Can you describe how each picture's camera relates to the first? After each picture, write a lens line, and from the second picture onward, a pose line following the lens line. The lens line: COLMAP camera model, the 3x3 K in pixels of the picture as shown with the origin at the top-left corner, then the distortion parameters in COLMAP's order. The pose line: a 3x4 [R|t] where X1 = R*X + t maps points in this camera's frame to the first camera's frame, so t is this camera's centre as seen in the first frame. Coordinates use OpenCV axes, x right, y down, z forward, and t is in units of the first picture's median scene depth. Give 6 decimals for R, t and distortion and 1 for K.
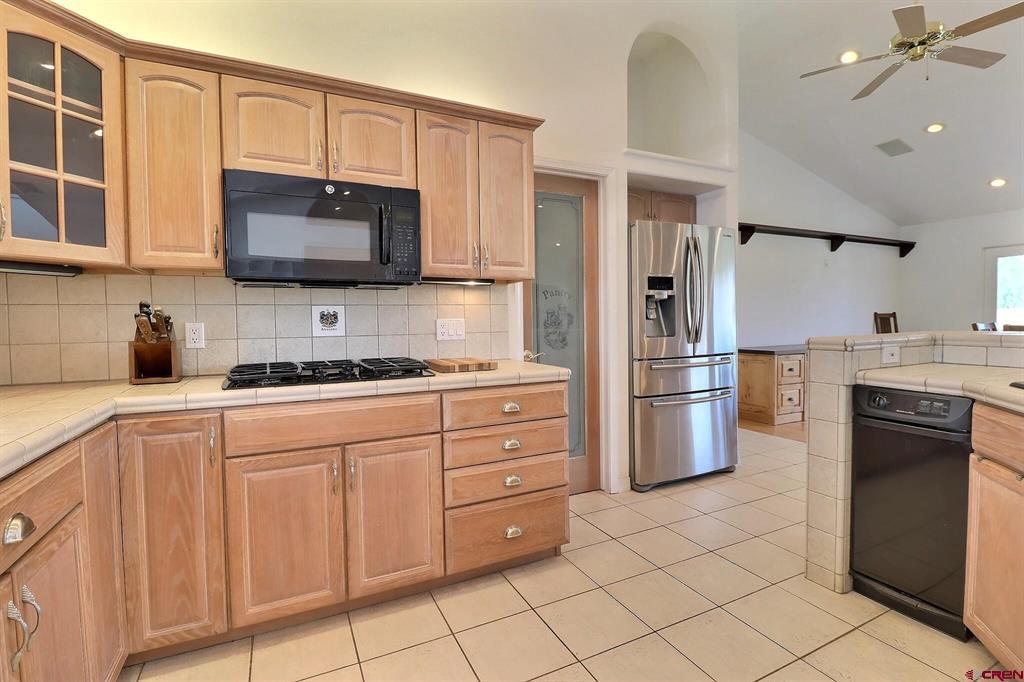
lens RADIAL K [[474.9, 0, 513.9], [0, 474.9, 337.1], [0, 0, 1]] dist [-0.001233, -0.009406]
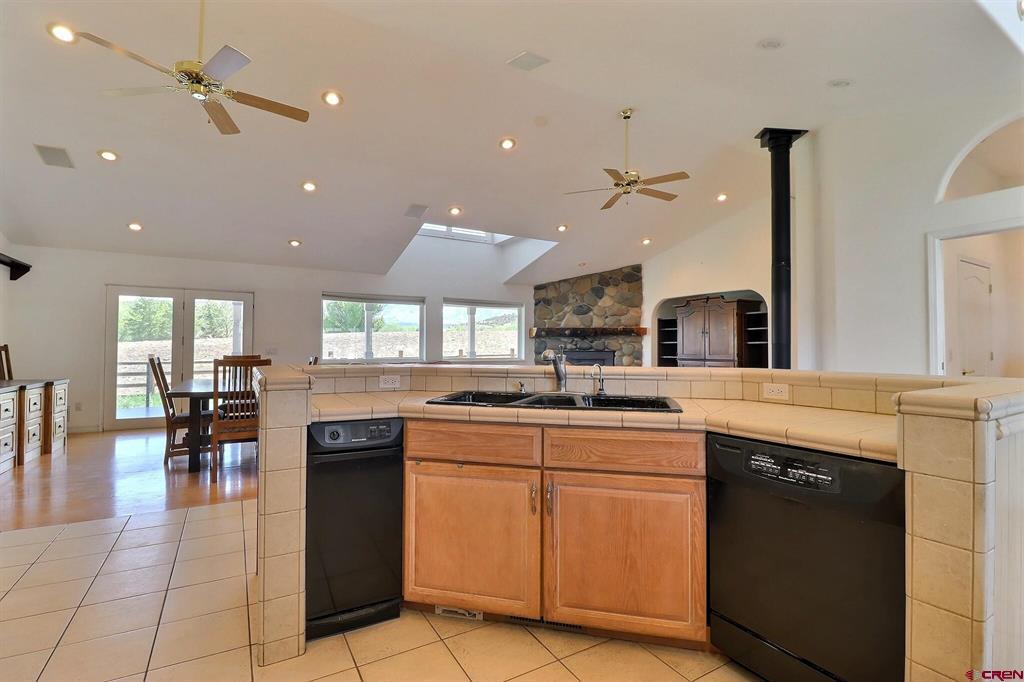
lens RADIAL K [[474.9, 0, 509.8], [0, 474.9, 336.0], [0, 0, 1]] dist [-0.001233, -0.009406]
pose [[-0.077519, 0.039352, 0.996214, -0.290596], [0.034069, 0.998742, -0.036801, -0.028859], [-0.996409, 0.031088, -0.078763, 0.670976]]
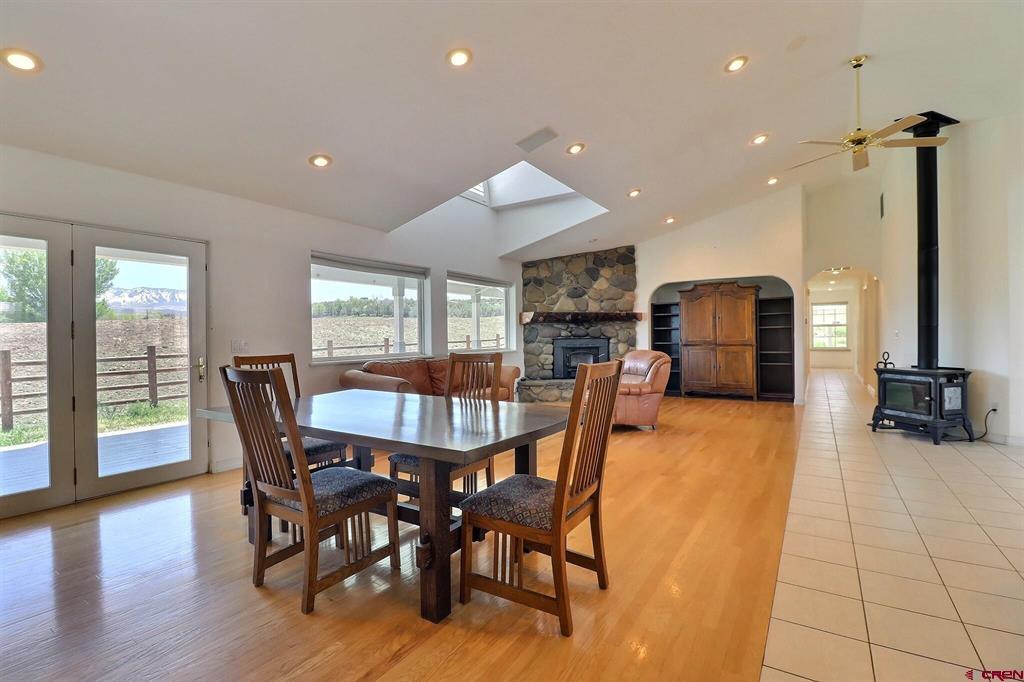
lens RADIAL K [[474.9, 0, 509.4], [0, 474.9, 336.4], [0, 0, 1]] dist [-0.001233, -0.009406]
pose [[-0.517691, 0.019798, 0.855338, 1.138930], [0.051171, 0.998659, 0.007855, -0.116609], [-0.854036, 0.047835, -0.518010, 2.376090]]
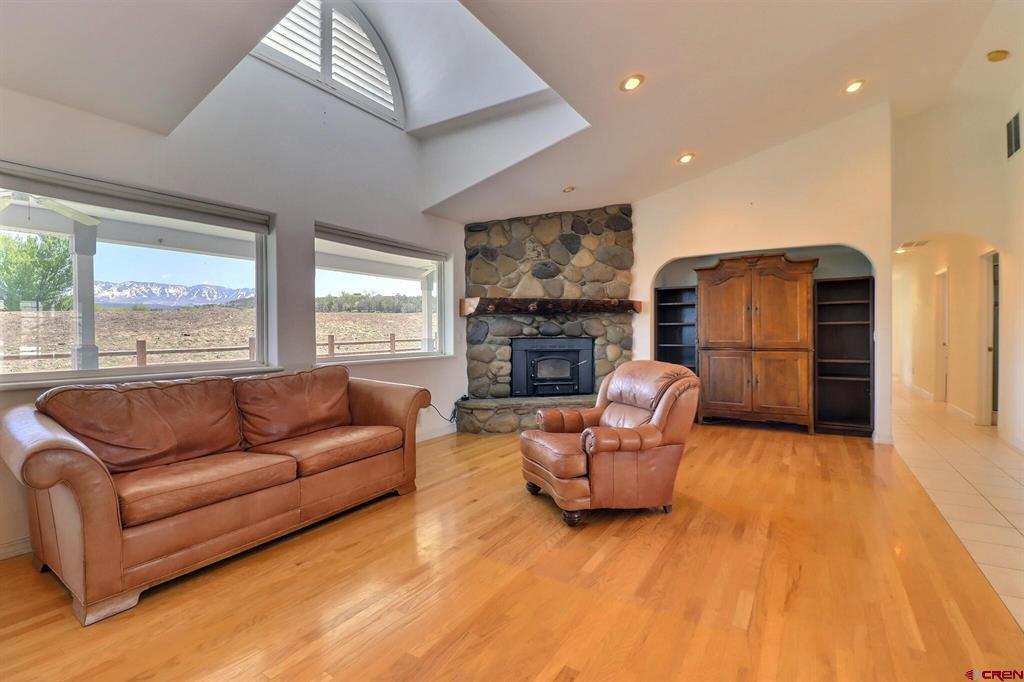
lens RADIAL K [[474.9, 0, 513.7], [0, 474.9, 338.1], [0, 0, 1]] dist [-0.001233, -0.009406]
pose [[-0.532897, 0.008759, 0.846135, 2.157698], [0.044722, 0.998840, 0.017826, -0.091752], [-0.844997, 0.047340, -0.532671, 1.328401]]
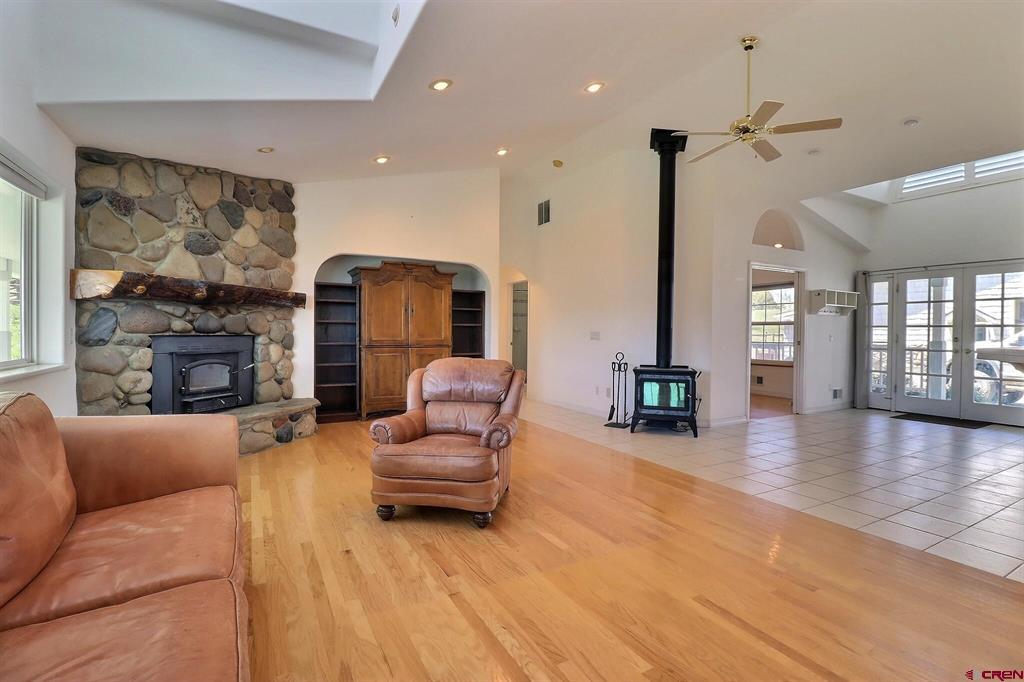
lens RADIAL K [[474.9, 0, 512.5], [0, 474.9, 336.7], [0, 0, 1]] dist [-0.001233, -0.009406]
pose [[-0.998380, 0.007047, -0.056452, 3.288919], [0.004350, 0.998849, 0.047763, -0.125133], [0.056723, 0.047440, -0.997262, 1.836965]]
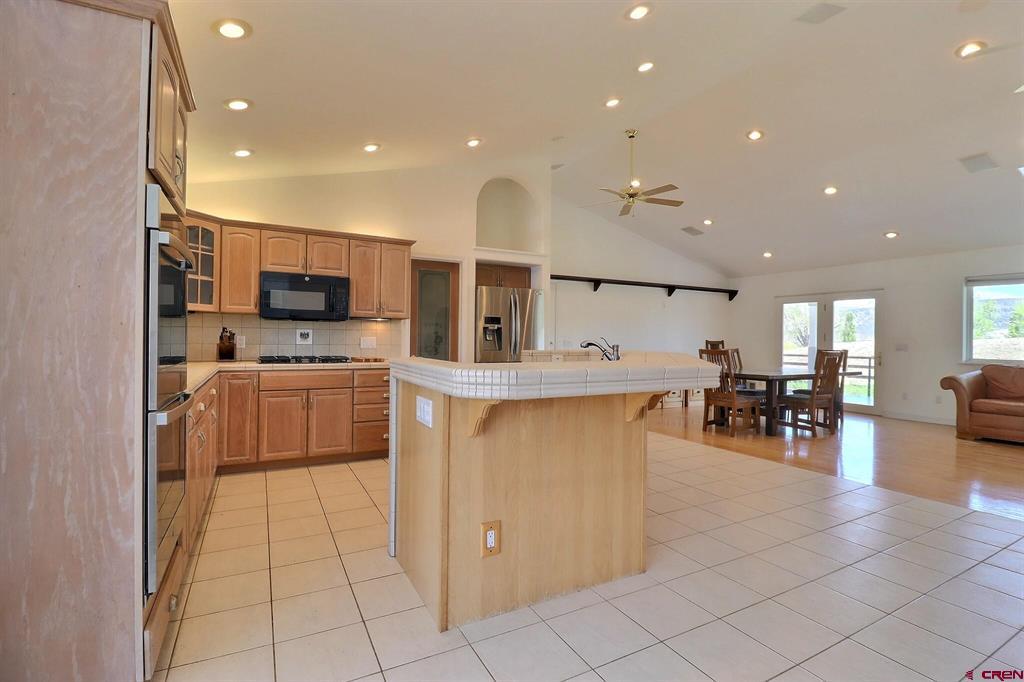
lens RADIAL K [[474.9, 0, 515.3], [0, 474.9, 337.3], [0, 0, 1]] dist [-0.001233, -0.009406]
pose [[0.998814, 0.026230, 0.041012, 0.518309], [-0.024532, 0.998842, -0.041385, 0.036083], [-0.042050, 0.040330, 0.998301, -1.290084]]
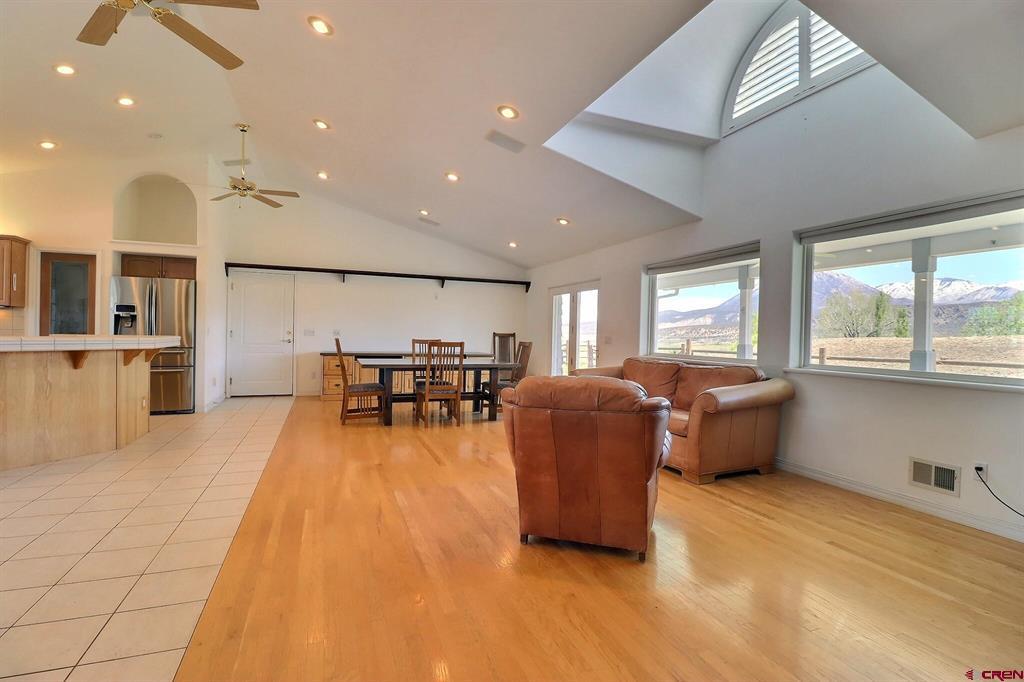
lens RADIAL K [[474.9, 0, 509.6], [0, 474.9, 337.7], [0, 0, 1]] dist [-0.001233, -0.009406]
pose [[0.995927, 0.038167, -0.081684, 3.262995], [-0.040424, 0.998840, -0.026165, -0.011302], [0.080591, 0.029361, 0.996315, -1.271207]]
